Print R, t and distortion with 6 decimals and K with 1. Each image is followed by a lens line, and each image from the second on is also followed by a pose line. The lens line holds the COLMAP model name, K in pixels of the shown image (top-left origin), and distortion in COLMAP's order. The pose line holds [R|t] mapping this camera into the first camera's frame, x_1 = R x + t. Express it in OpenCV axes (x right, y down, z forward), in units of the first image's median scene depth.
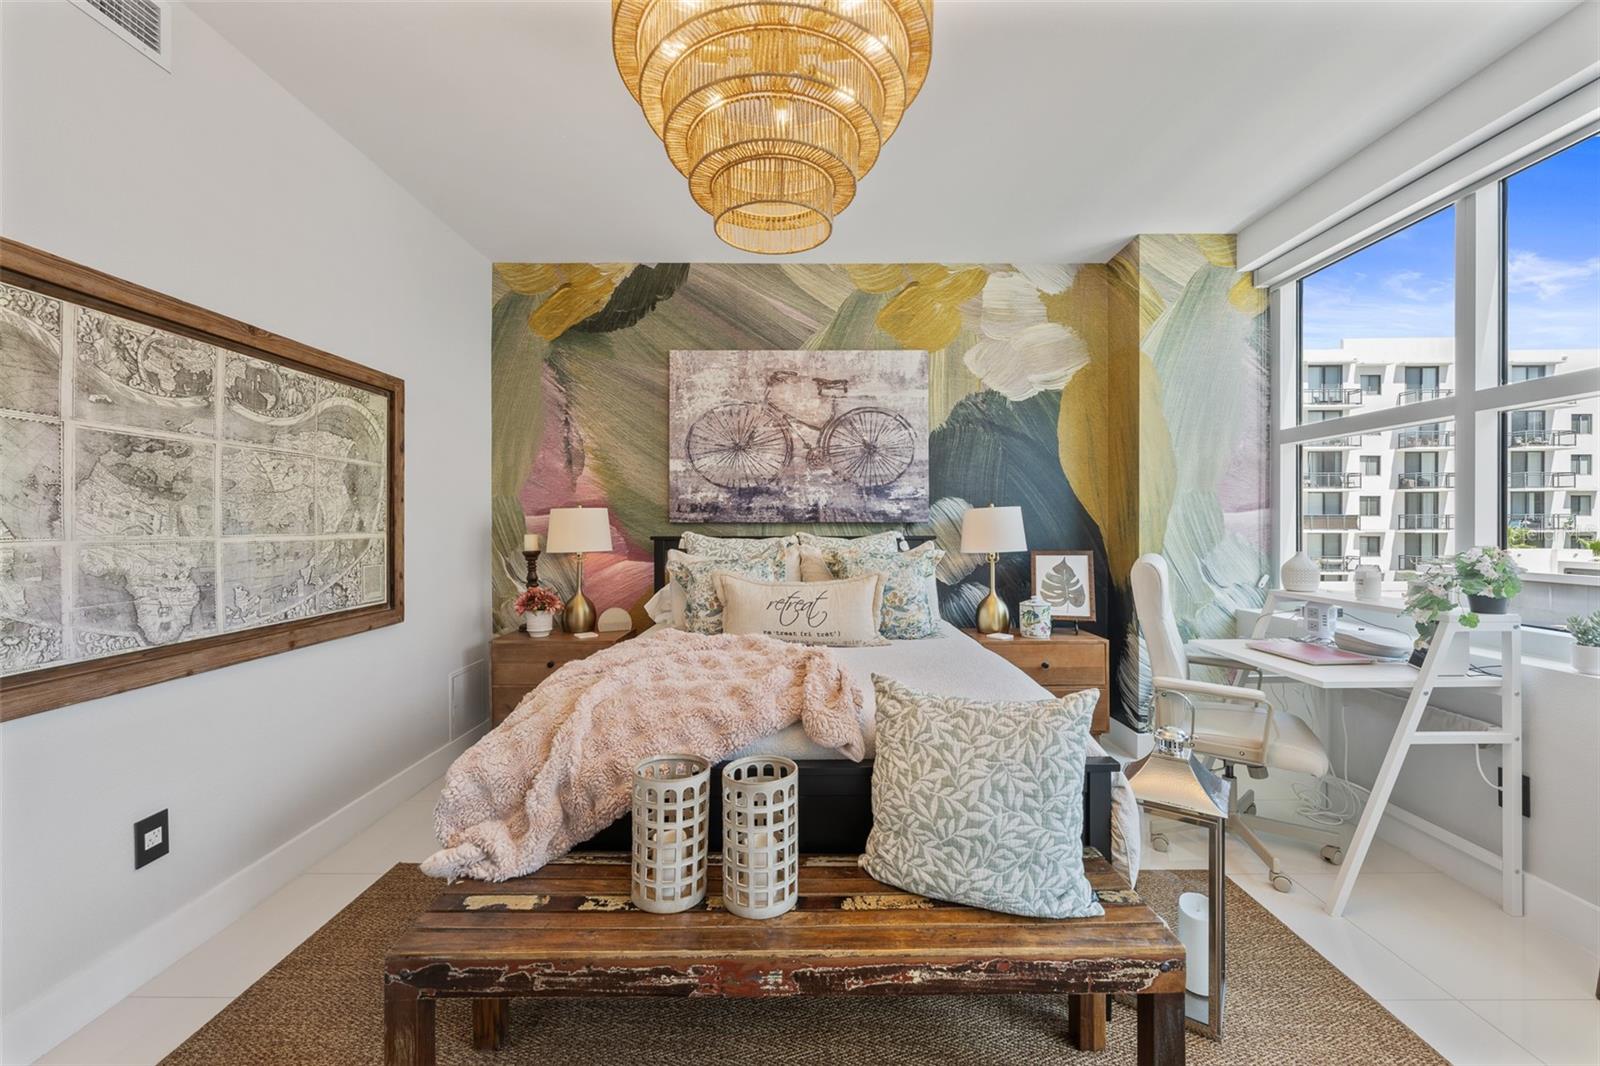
lens RADIAL K [[637.9, 0, 797.3], [0, 637.9, 527.8], [0, 0, 1]] dist [-0.002726, 0.000011]
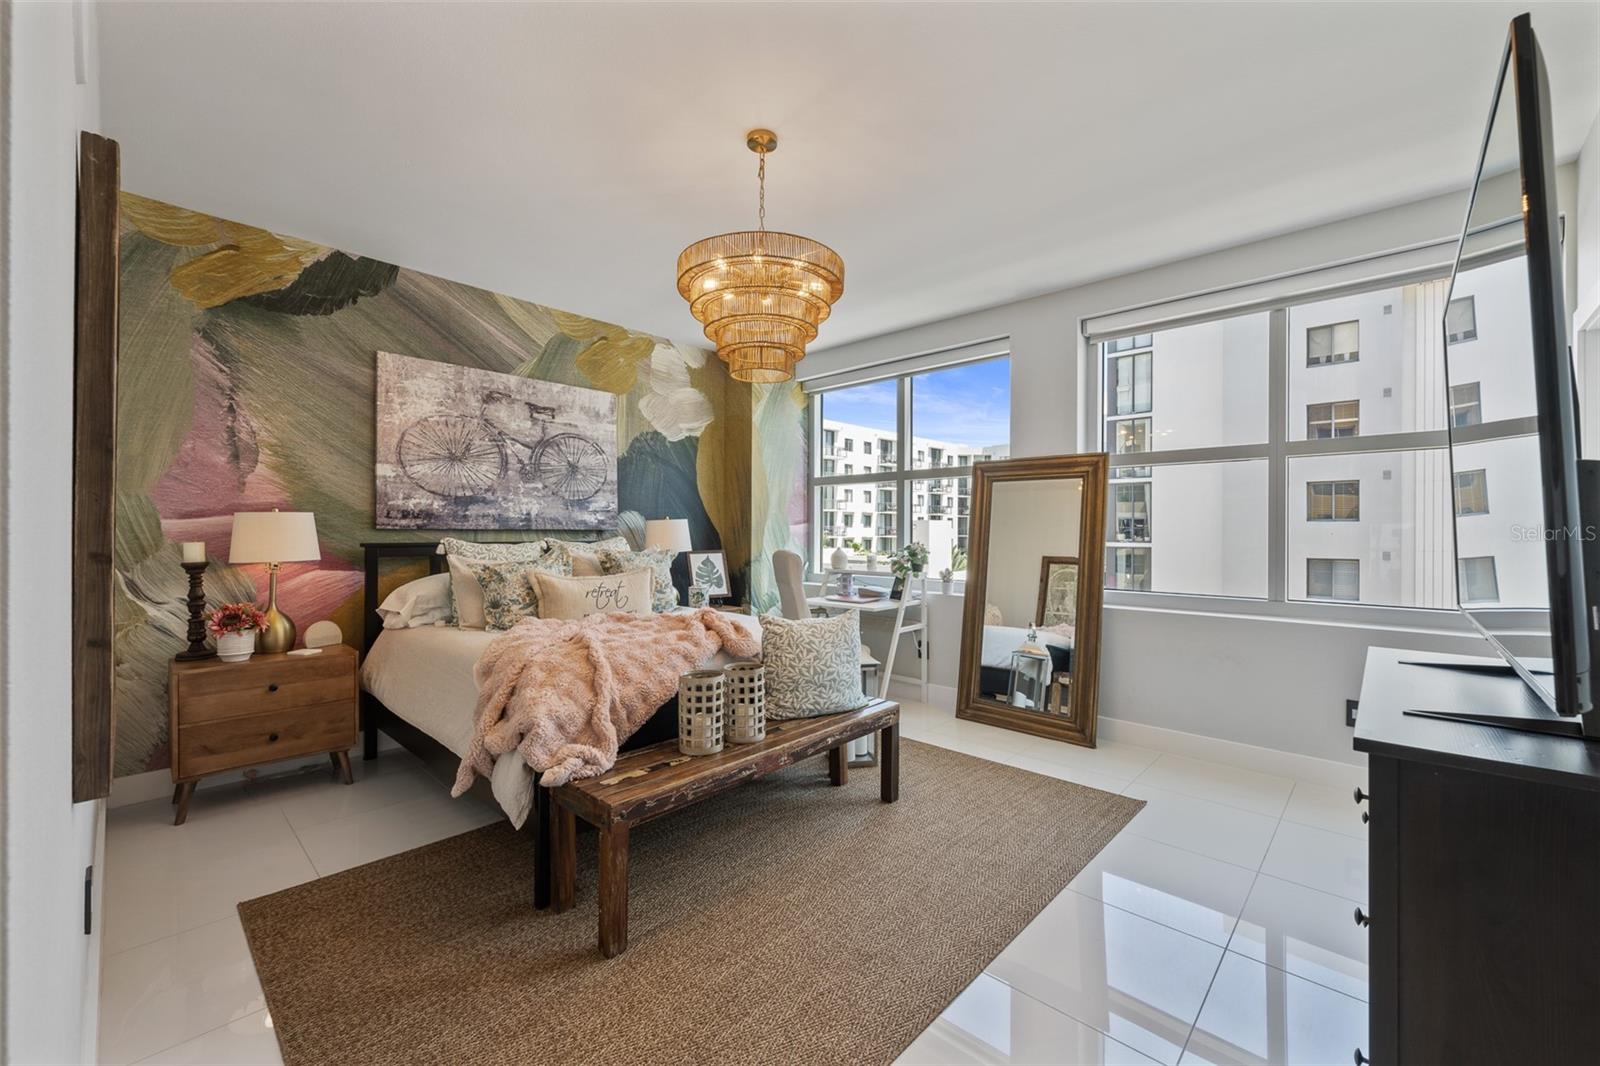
lens RADIAL K [[637.9, 0, 808.8], [0, 637.9, 530.0], [0, 0, 1]] dist [-0.002726, 0.000011]
pose [[0.672672, 0.005393, 0.739921, -0.473329], [0.000940, 0.999966, -0.008143, 0.001921], [-0.739940, 0.006174, 0.672645, -0.131993]]
